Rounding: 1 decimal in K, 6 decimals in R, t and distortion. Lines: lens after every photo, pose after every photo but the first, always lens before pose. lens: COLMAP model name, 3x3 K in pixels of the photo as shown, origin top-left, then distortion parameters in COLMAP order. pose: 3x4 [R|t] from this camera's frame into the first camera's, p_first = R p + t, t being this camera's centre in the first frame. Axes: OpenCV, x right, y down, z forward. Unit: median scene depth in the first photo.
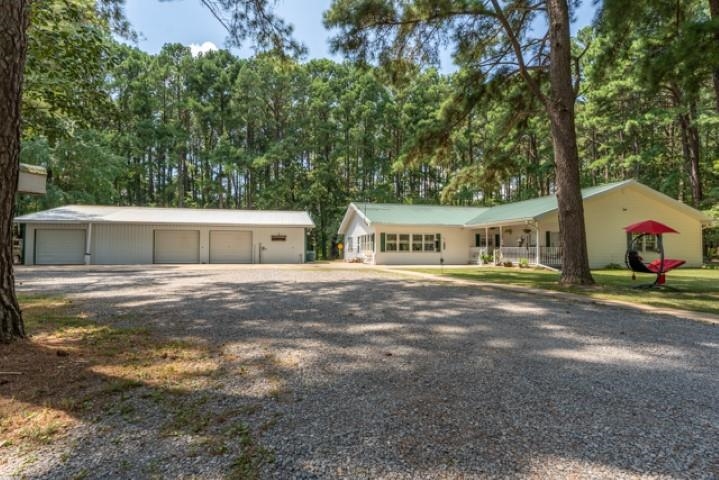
lens RADIAL K [[358.4, 0, 359.5], [0, 358.4, 240.0], [0, 0, 1]] dist [-0.002604, -0.000427]
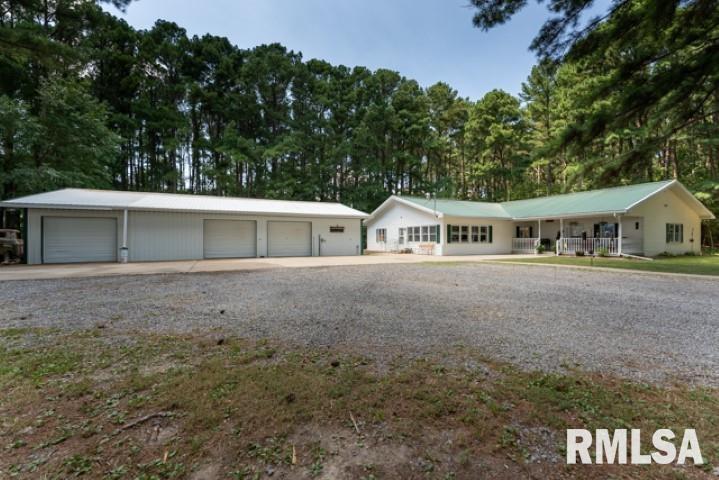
lens RADIAL K [[296.1, 0, 357.0], [0, 296.1, 237.3], [0, 0, 1]] dist [0.001004, -0.000037]
pose [[0.975566, -0.003248, 0.219685, -0.360691], [-0.000840, 0.999828, 0.018510, 0.001076], [-0.219707, -0.018243, 0.975395, 0.219966]]
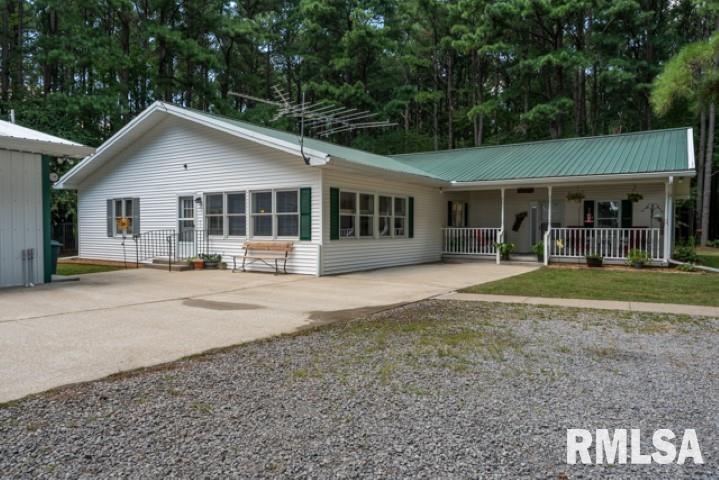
lens RADIAL K [[491.5, 0, 359.5], [0, 491.5, 240.0], [0, 0, 1]] dist [-0.004006, -0.000366]
pose [[0.724509, -0.015753, 0.689086, -0.252015], [-0.018452, 0.998937, 0.042237, 0.011239], [-0.689019, -0.043316, 0.723448, 0.588169]]
